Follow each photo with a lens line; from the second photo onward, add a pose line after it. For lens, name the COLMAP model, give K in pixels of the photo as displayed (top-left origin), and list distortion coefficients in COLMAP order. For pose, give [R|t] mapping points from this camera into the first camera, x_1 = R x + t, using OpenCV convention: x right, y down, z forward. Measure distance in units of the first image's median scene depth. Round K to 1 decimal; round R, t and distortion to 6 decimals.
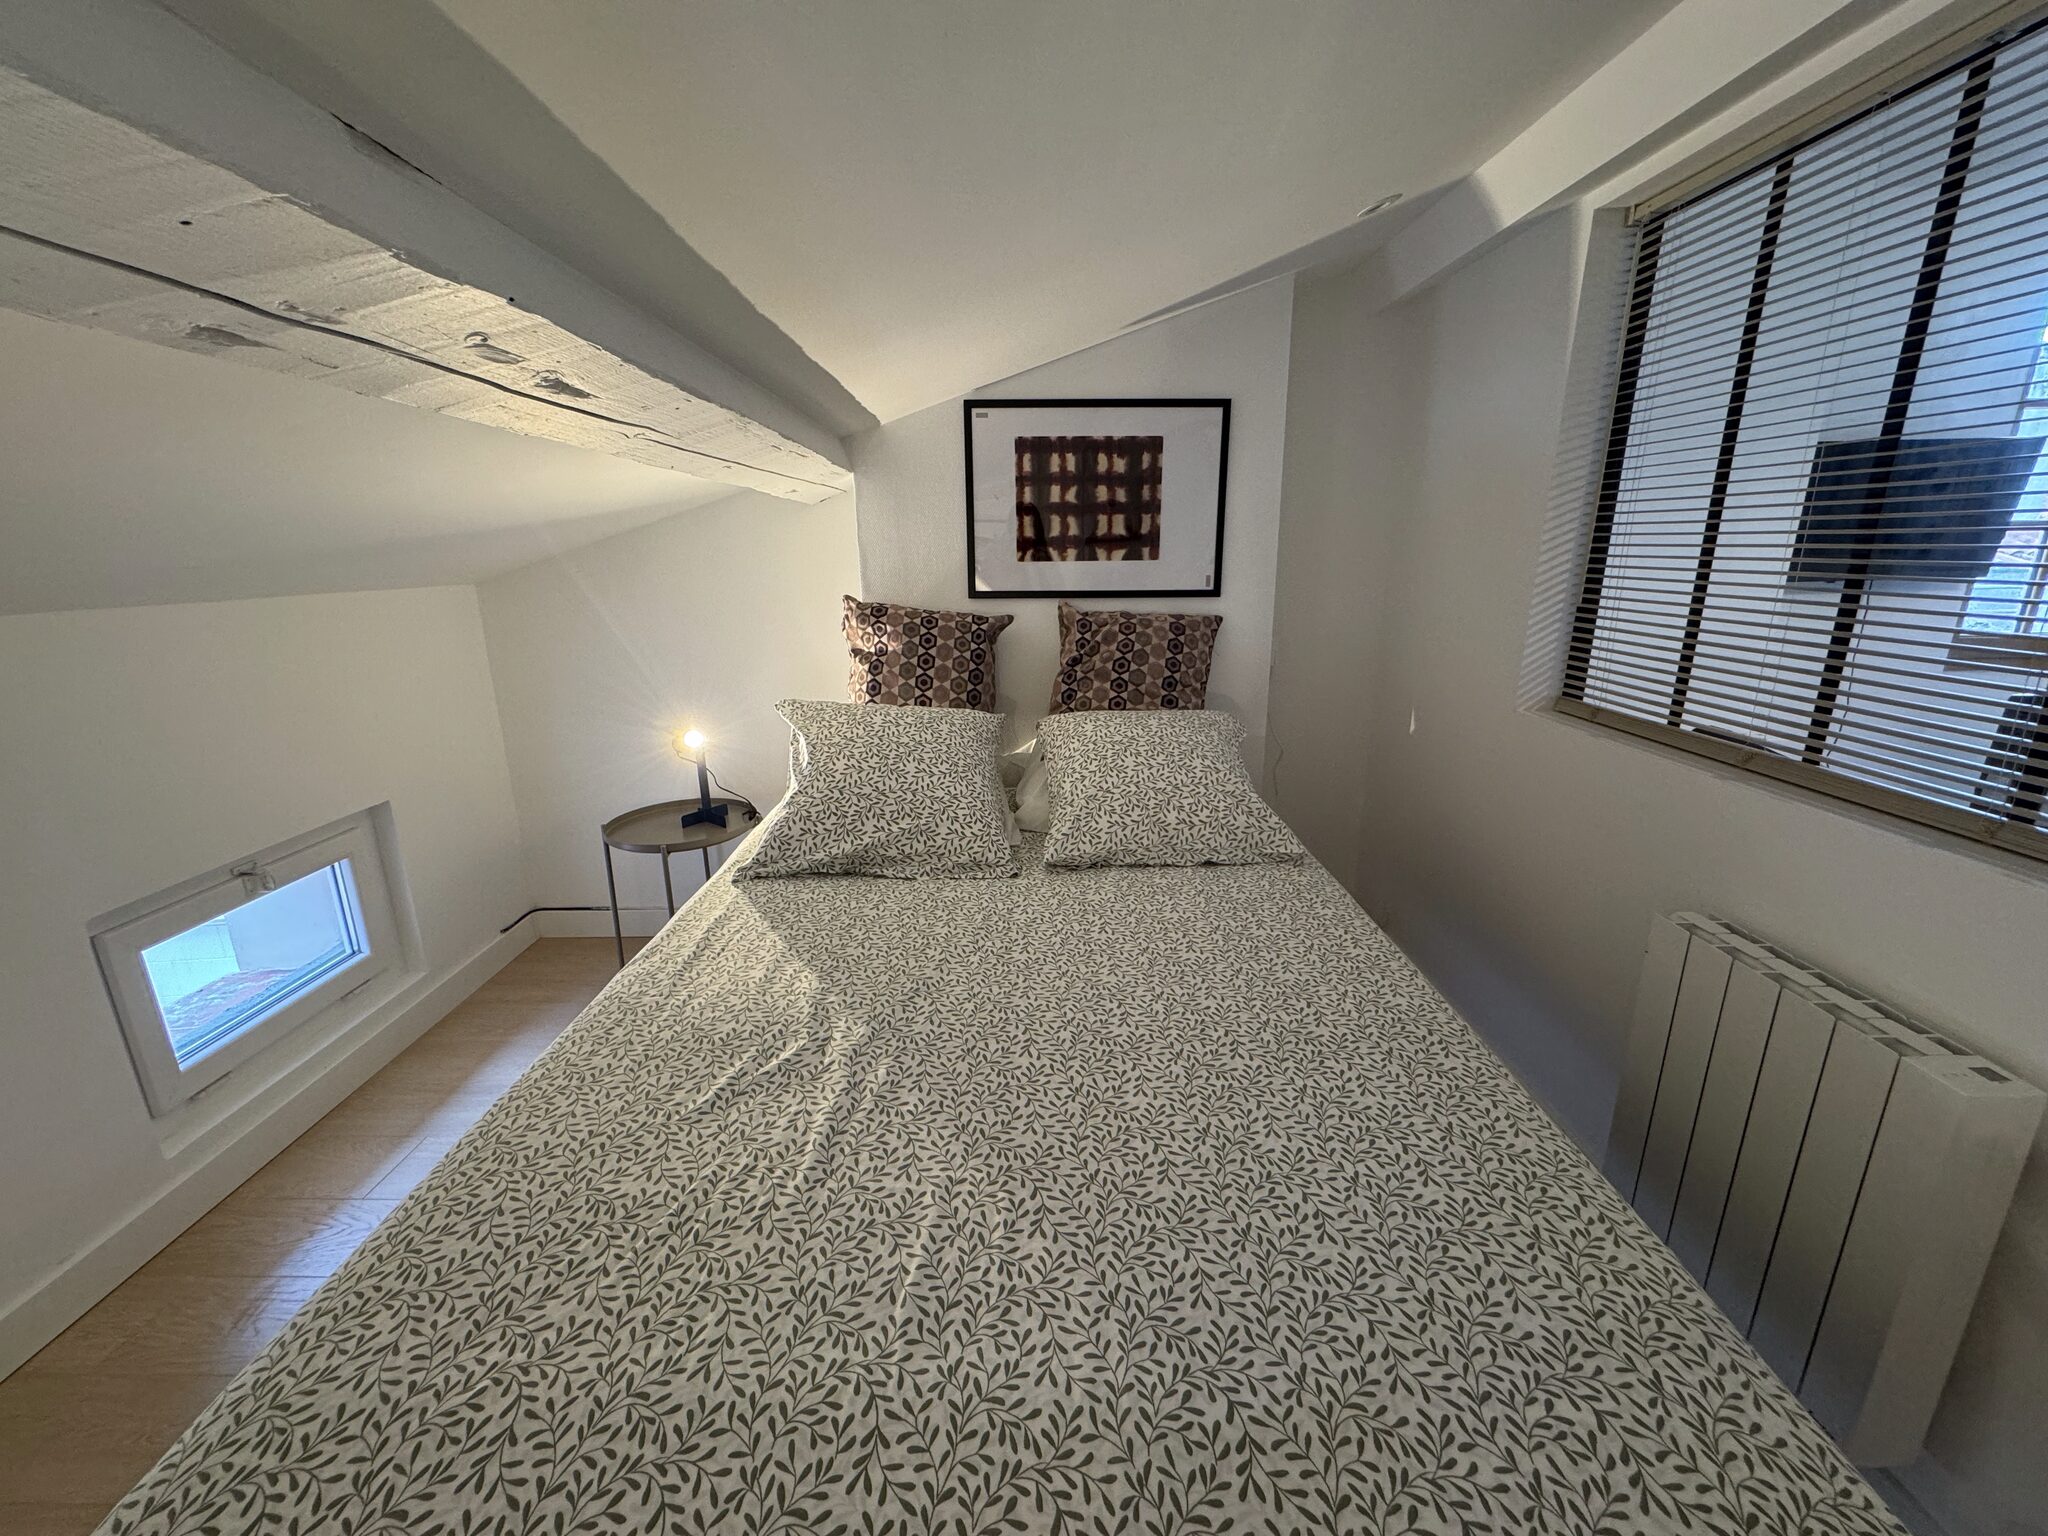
lens RADIAL K [[822.6, 0, 1026.5], [0, 822.6, 770.1], [0, 0, 1]] dist [0.000663, -0.000254]
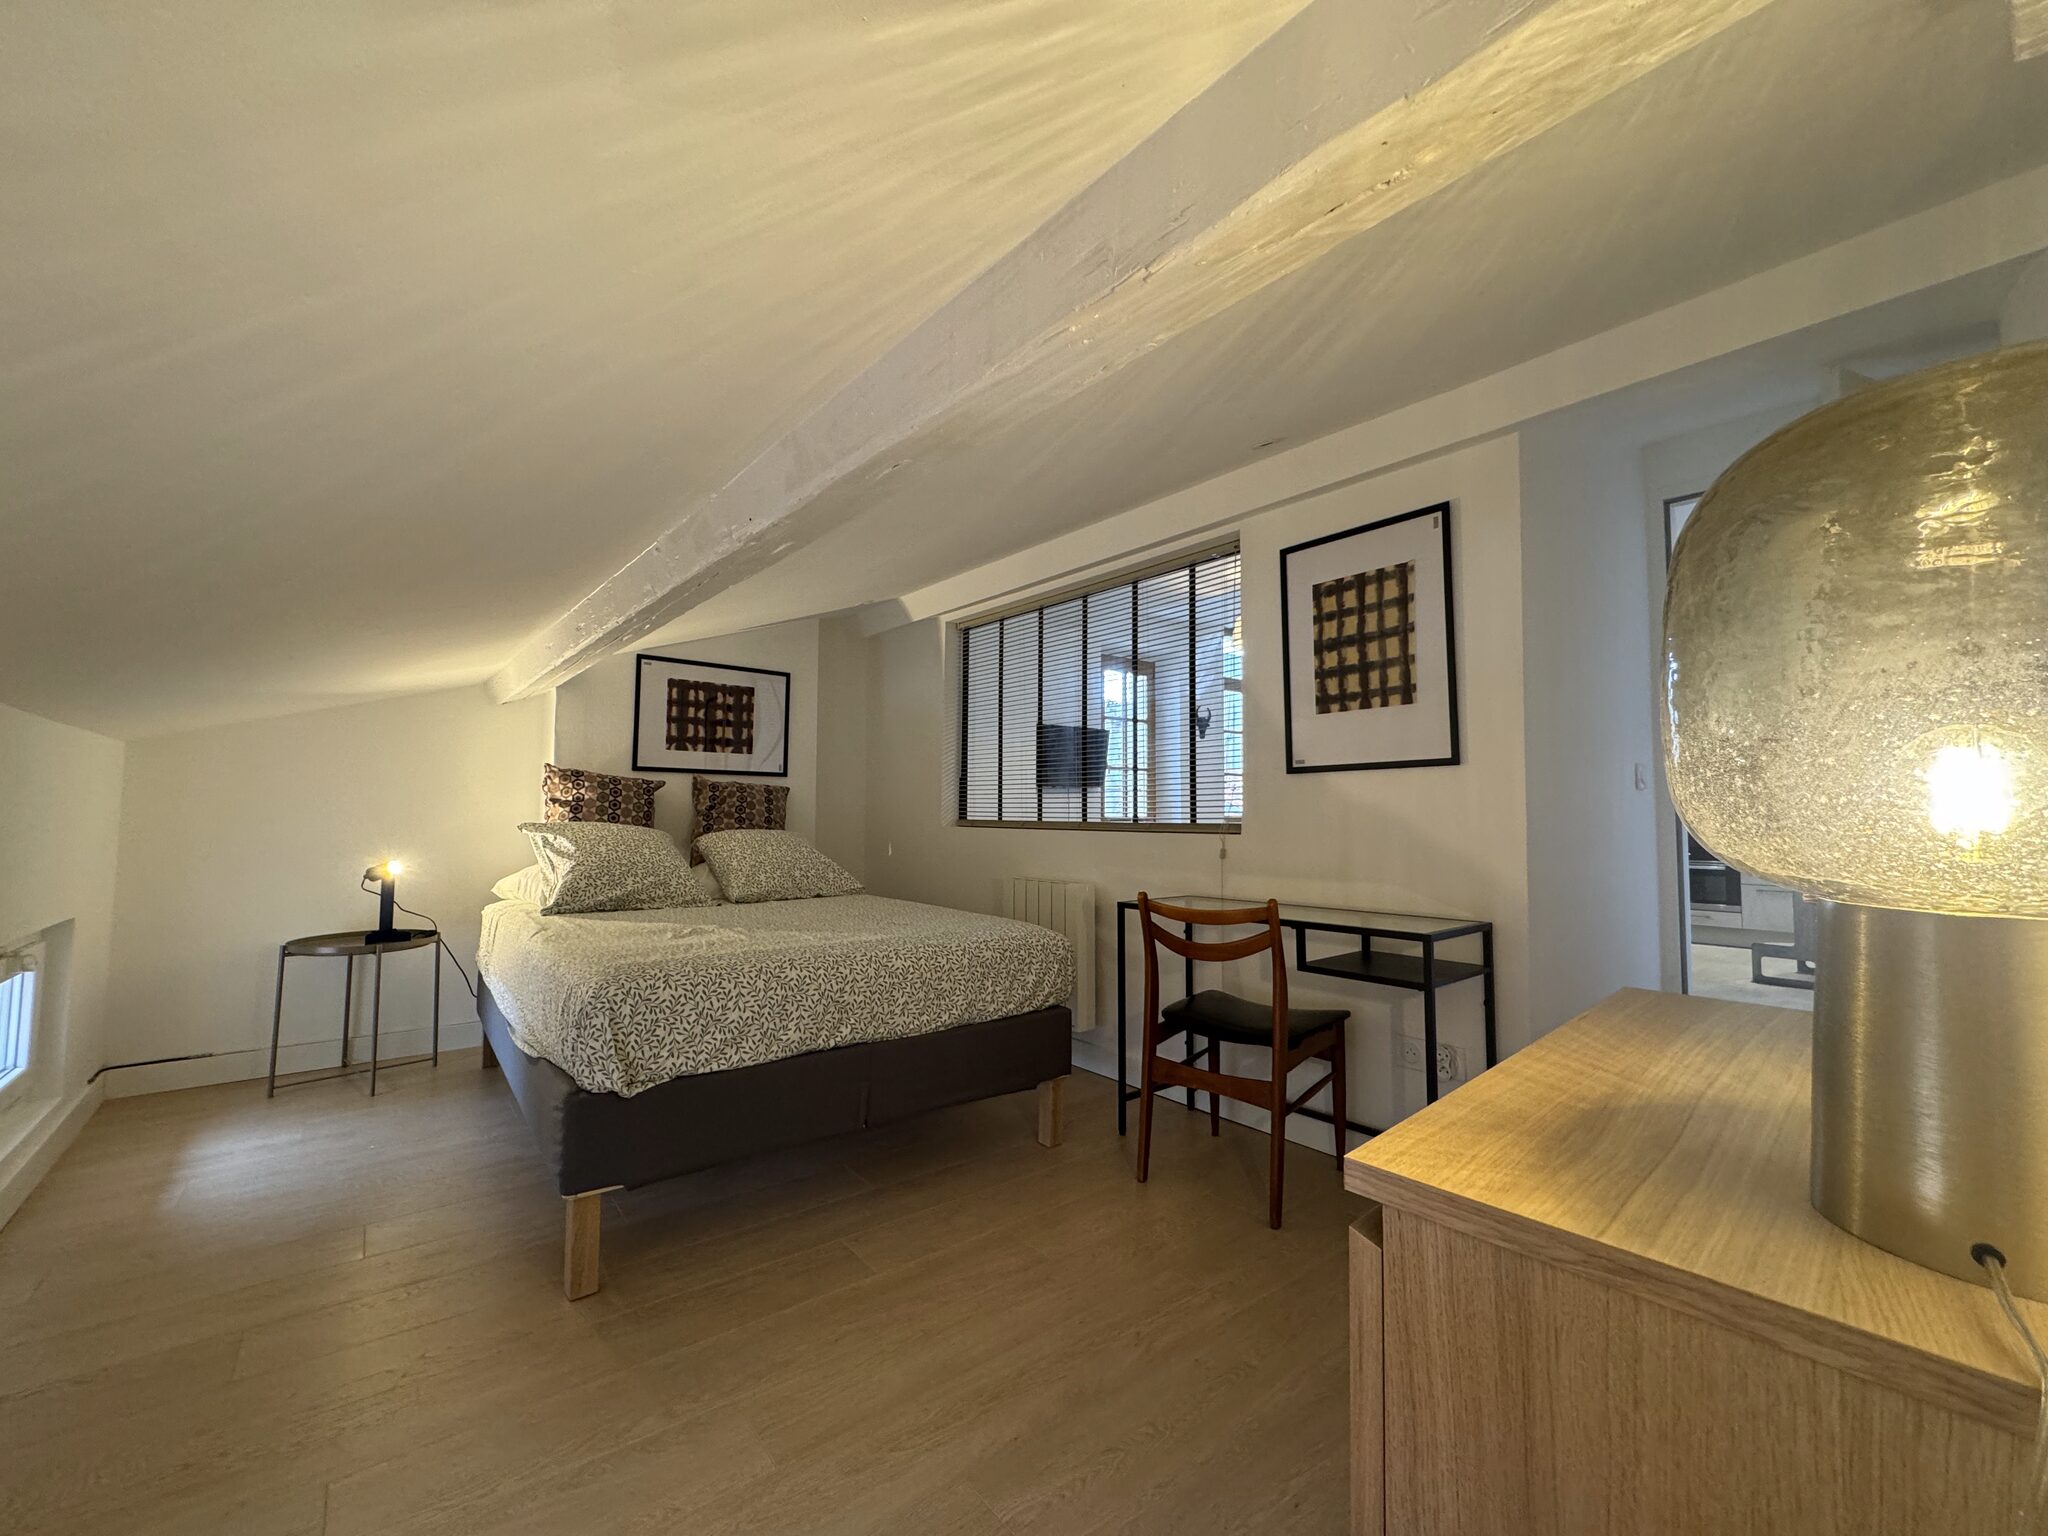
lens RADIAL K [[822.6, 0, 1029.0], [0, 822.6, 766.8], [0, 0, 1]] dist [0.000663, -0.000254]
pose [[0.775163, 0.051745, 0.629639, -0.487209], [0.149352, 0.953380, -0.262221, 0.316416], [-0.613854, 0.297301, 0.731297, -0.624184]]
